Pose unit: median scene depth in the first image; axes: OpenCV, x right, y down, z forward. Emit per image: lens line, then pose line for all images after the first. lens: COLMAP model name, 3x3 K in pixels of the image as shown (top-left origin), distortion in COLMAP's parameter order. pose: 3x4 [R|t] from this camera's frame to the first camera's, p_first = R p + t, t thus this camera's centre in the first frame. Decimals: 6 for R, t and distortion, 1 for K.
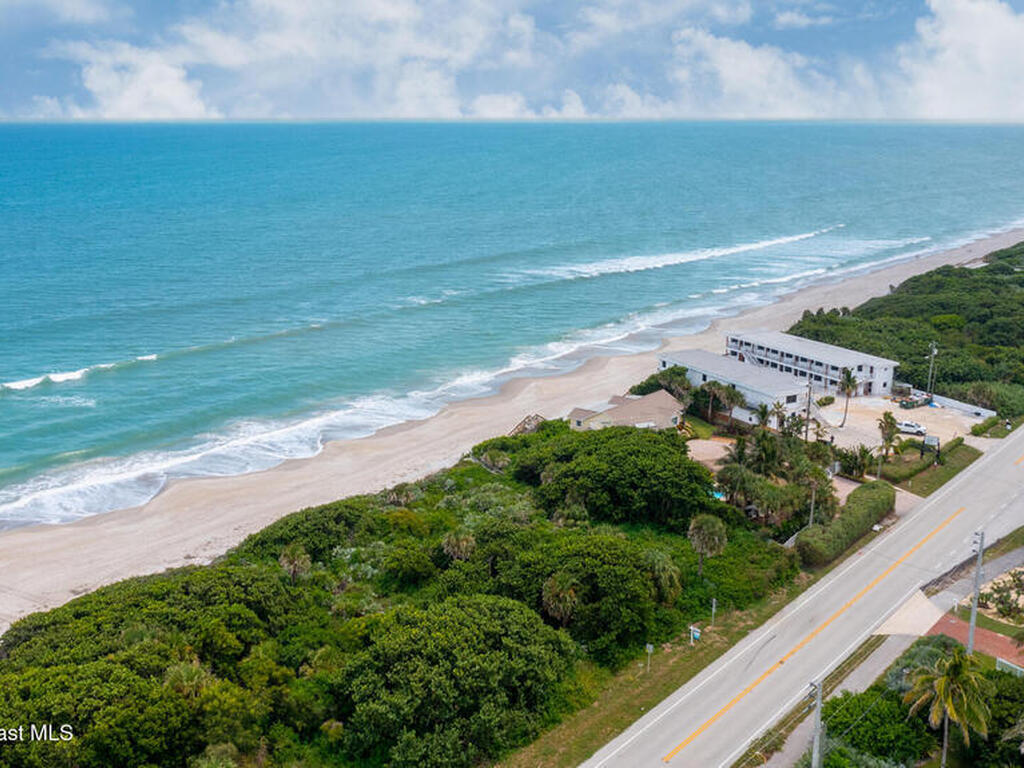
lens RADIAL K [[1074.6, 0, 510.9], [0, 1074.6, 381.3], [0, 0, 1]] dist [-0.037949, 0.118812]
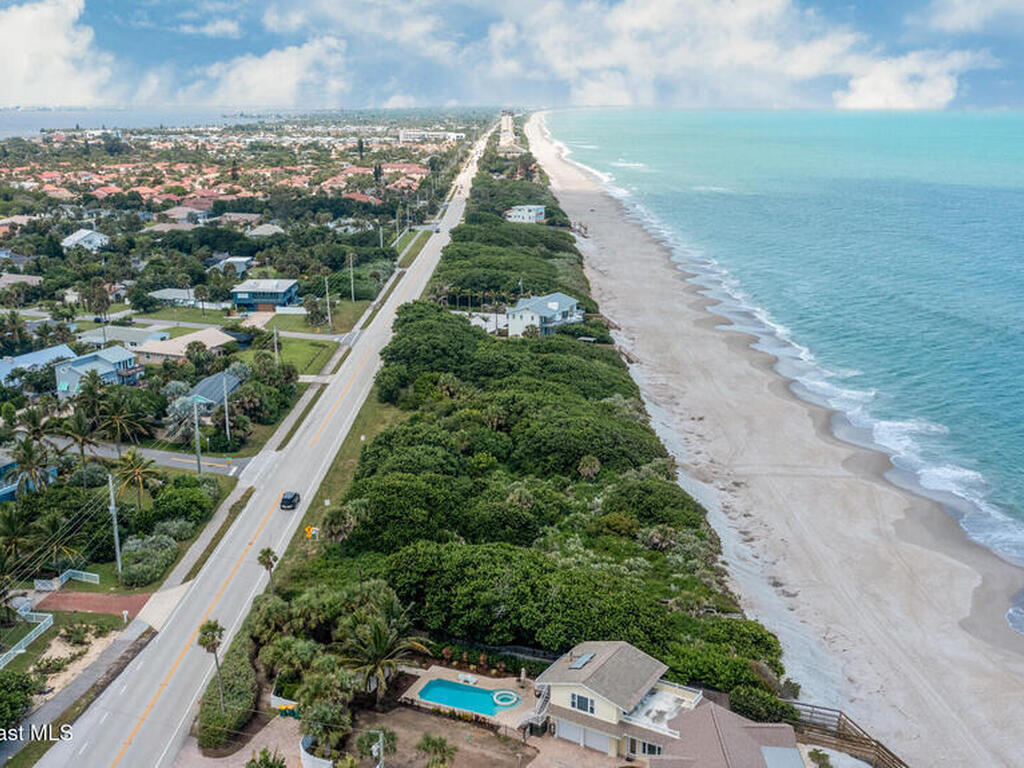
lens RADIAL K [[1074.6, 0, 510.9], [0, 1074.6, 381.3], [0, 0, 1]] dist [-0.037949, 0.118812]
pose [[-0.776336, 0.163328, -0.608791, 0.581161], [-0.147813, 0.891739, 0.427730, -0.421653], [0.612743, 0.422049, -0.668147, 1.476439]]
